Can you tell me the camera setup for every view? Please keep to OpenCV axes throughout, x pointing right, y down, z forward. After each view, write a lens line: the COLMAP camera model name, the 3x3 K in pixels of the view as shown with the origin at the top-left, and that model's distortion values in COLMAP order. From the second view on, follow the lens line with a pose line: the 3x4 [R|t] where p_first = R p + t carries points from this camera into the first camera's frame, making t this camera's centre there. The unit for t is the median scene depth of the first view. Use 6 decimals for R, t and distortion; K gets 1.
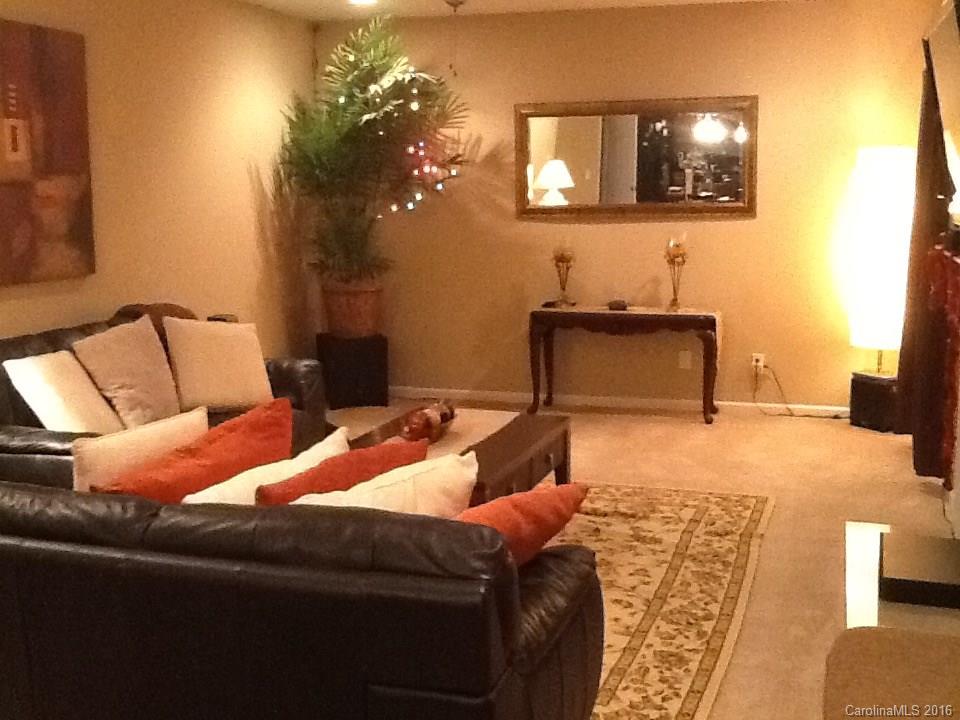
lens RADIAL K [[1210.3, 0, 480.0], [0, 1210.3, 360.0], [0, 0, 1]] dist [0.199182, 0.009146]
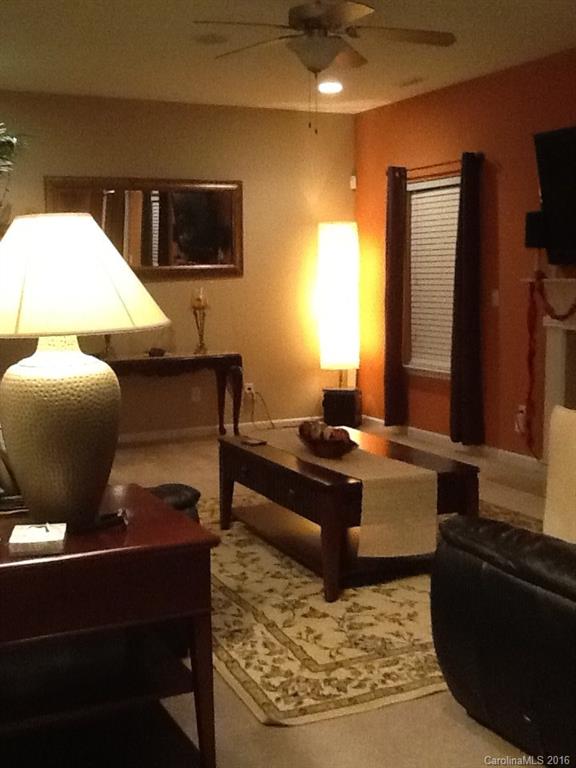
lens RADIAL K [[968.2, 0, 288.0], [0, 968.2, 384.0], [0, 0, 1]] dist [0.199182, 0.009146]
pose [[0.719139, -0.084837, 0.689668, -0.448160], [0.112227, 0.993669, 0.005211, -0.005357], [-0.685744, 0.073652, 0.724107, 0.244148]]
